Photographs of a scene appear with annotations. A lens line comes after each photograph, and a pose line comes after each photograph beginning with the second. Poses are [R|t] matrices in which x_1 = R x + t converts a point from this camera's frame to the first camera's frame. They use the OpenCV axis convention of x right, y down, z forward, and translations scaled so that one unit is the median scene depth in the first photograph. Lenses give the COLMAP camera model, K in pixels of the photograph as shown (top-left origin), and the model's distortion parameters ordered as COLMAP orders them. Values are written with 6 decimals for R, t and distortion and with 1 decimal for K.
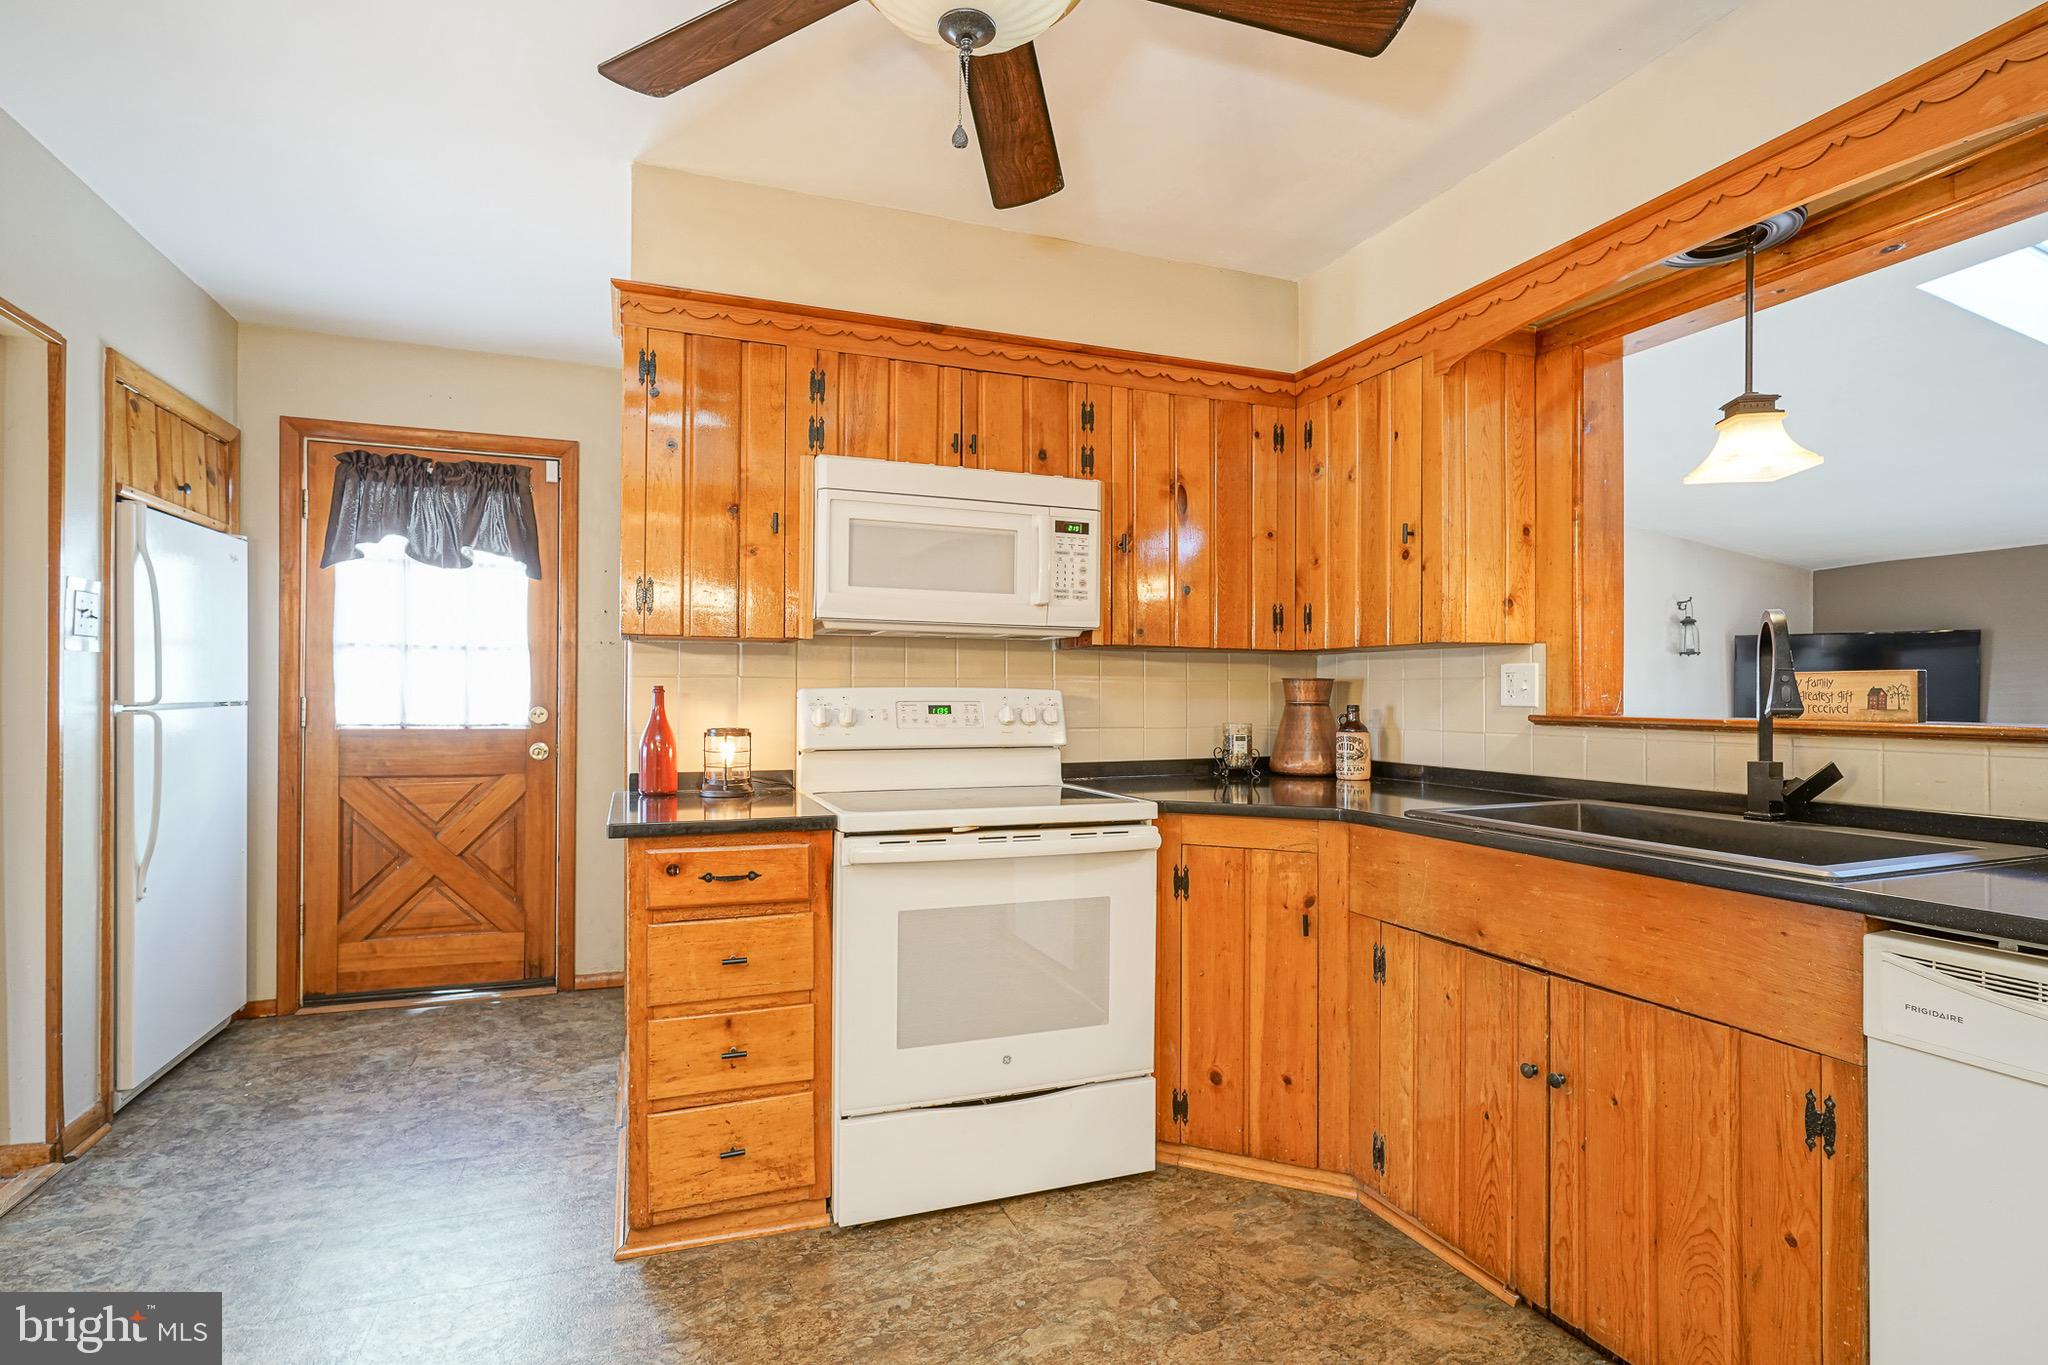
lens RADIAL K [[991.4, 0, 1028.3], [0, 991.4, 688.8], [0, 0, 1]] dist [0.001068, 0.002425]
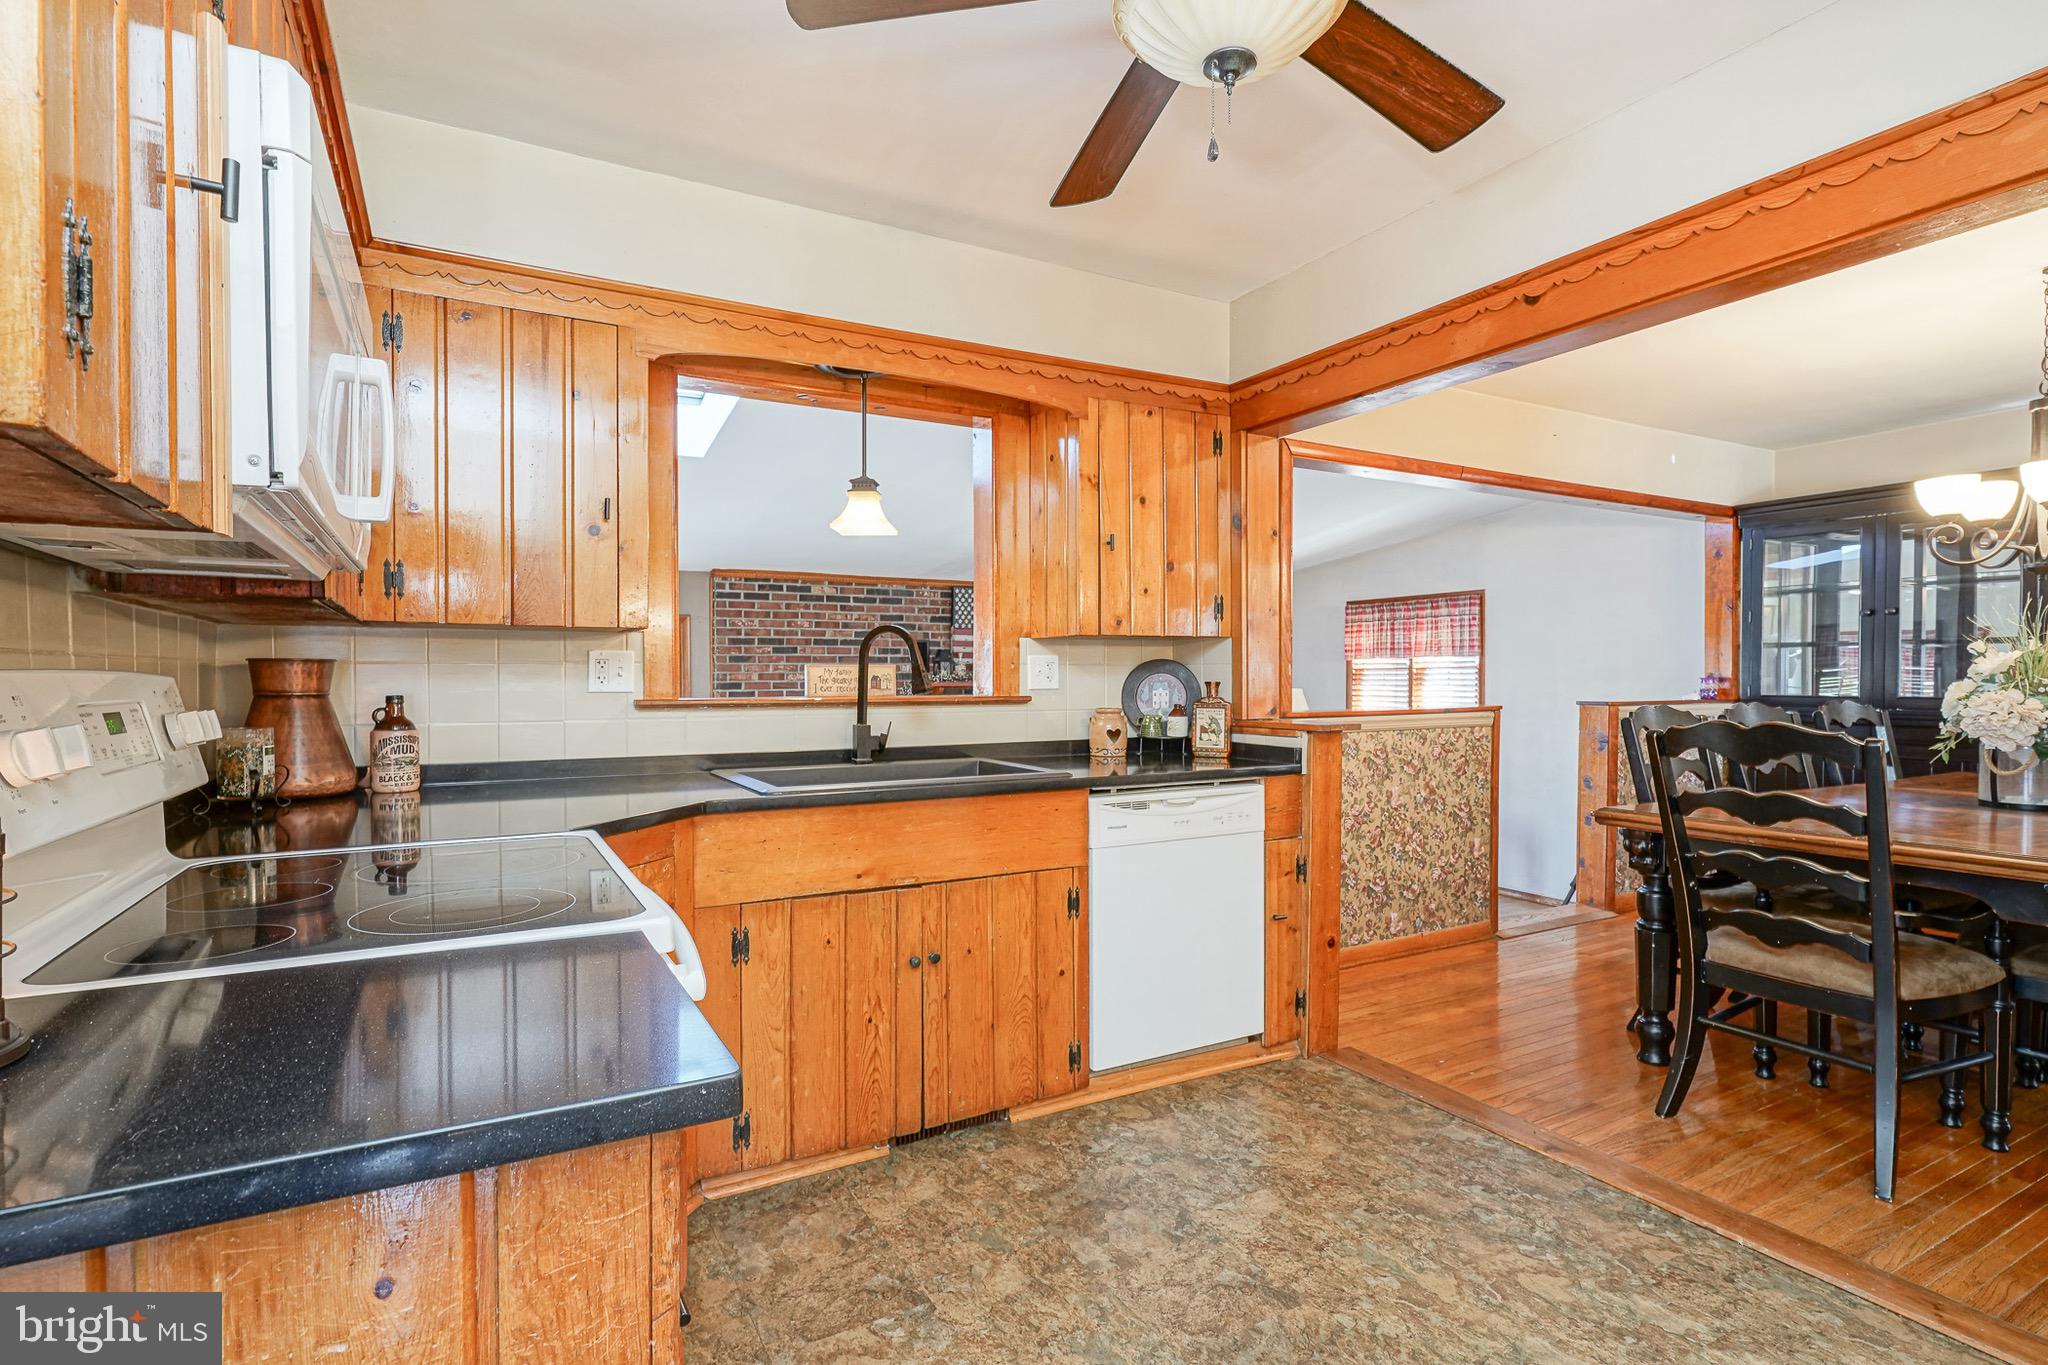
lens RADIAL K [[1014.9, 0, 996.7], [0, 1014.9, 693.6], [0, 0, 1]] dist [0.000344, 0.001318]
pose [[-0.115122, -0.017029, 0.993205, -0.817873], [-0.003321, 0.999854, 0.016758, 0.000220], [-0.993346, -0.001370, -0.115162, 0.997791]]
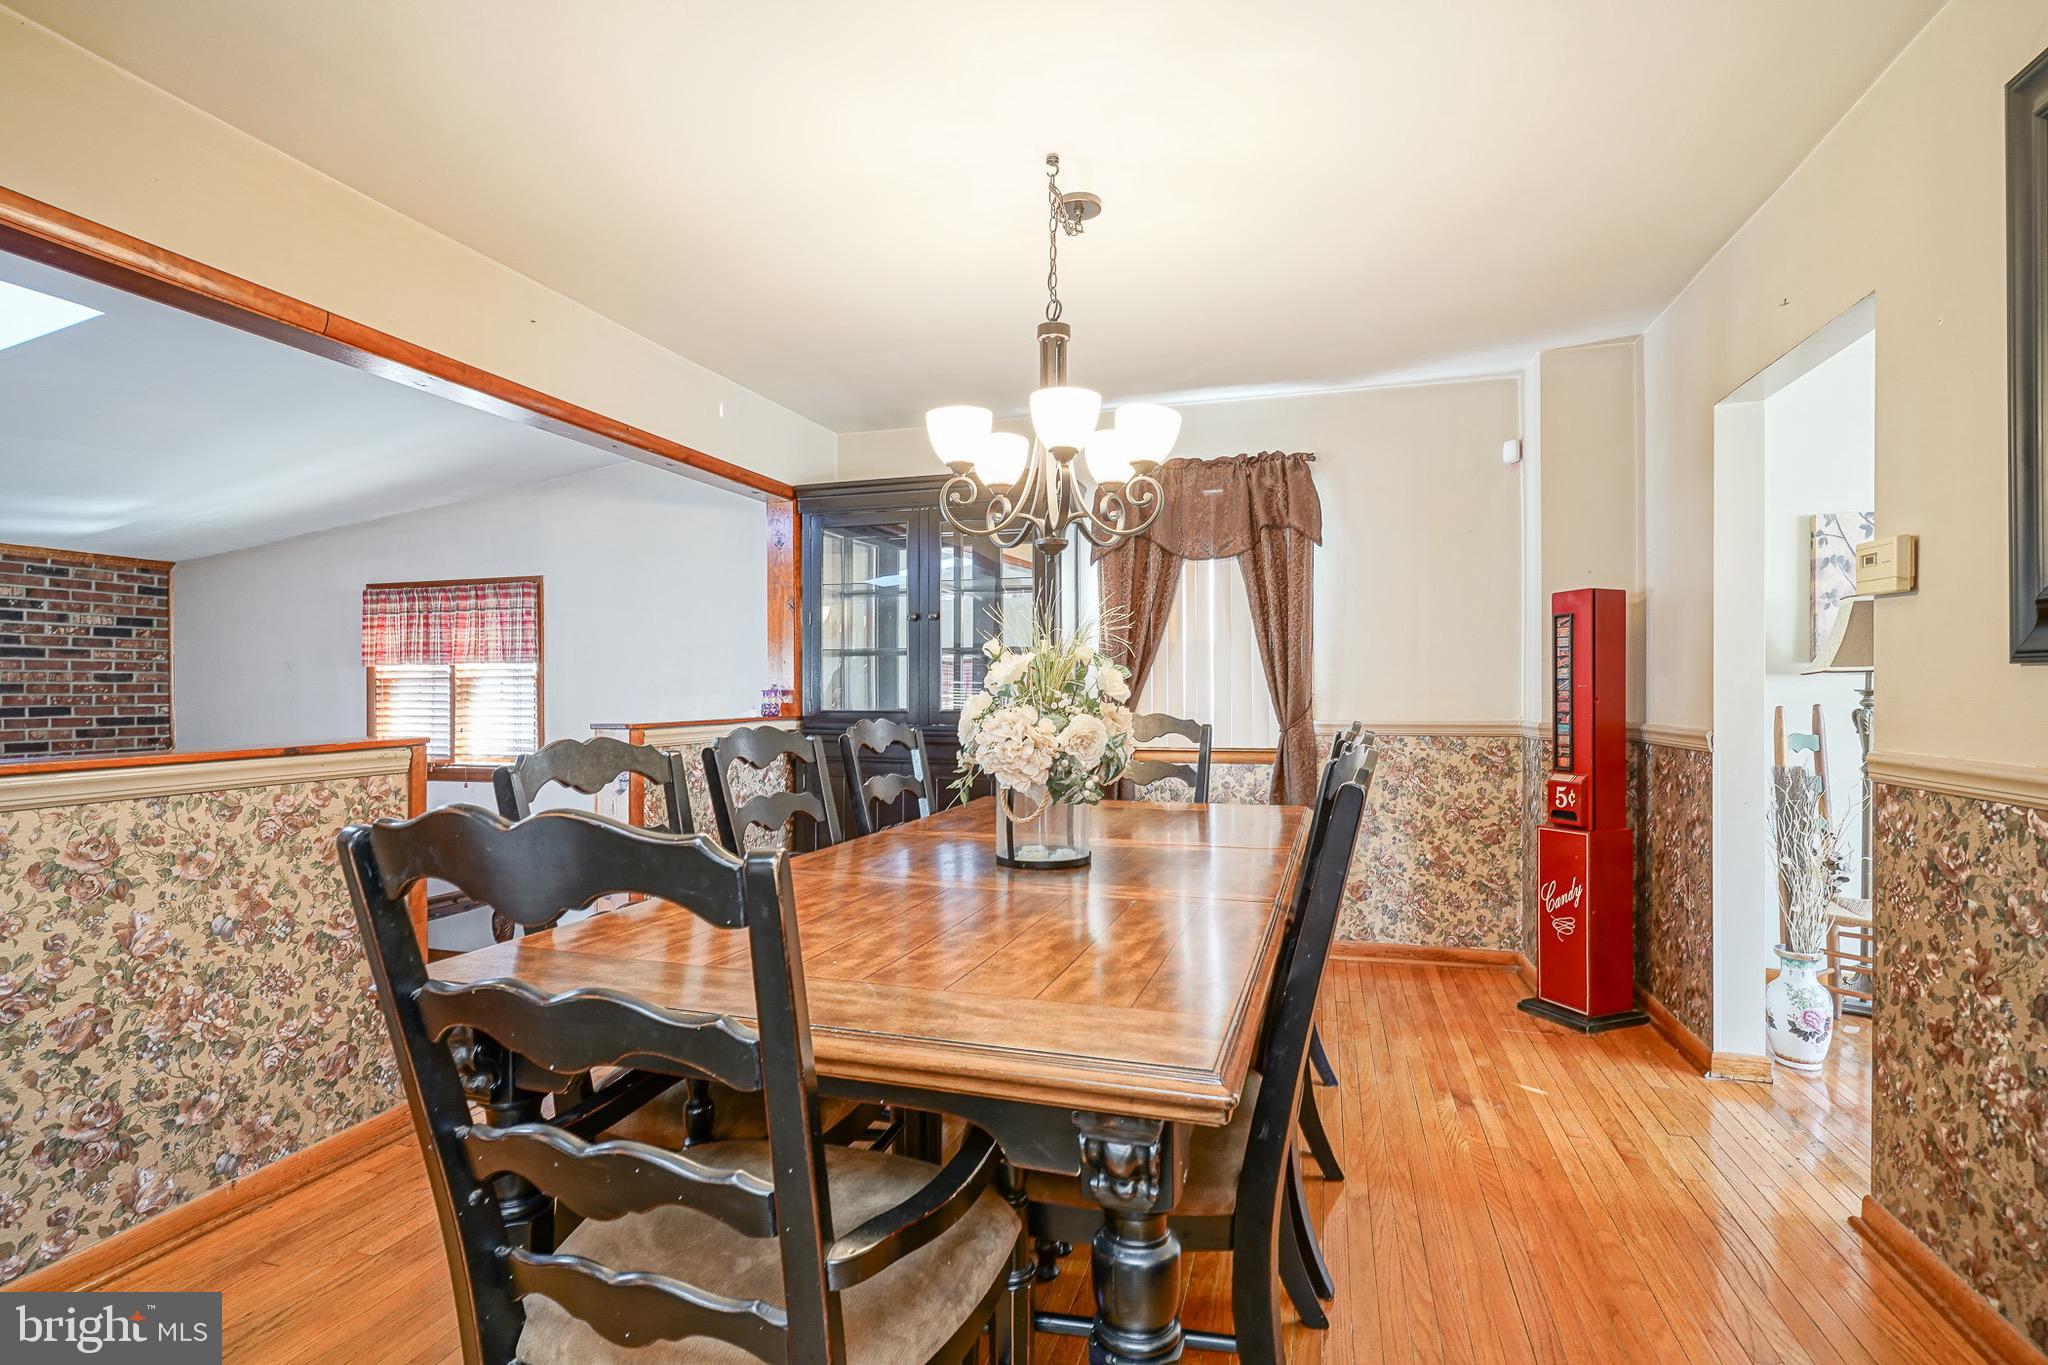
lens RADIAL K [[992.3, 0, 1017.7], [0, 992.3, 685.2], [0, 0, 1]] dist [-0.001878, -0.000295]
pose [[-0.774039, 0.003362, 0.633129, -0.555704], [-0.001100, 0.999977, -0.006655, -0.000219], [-0.633137, -0.005848, -0.774018, 0.662573]]
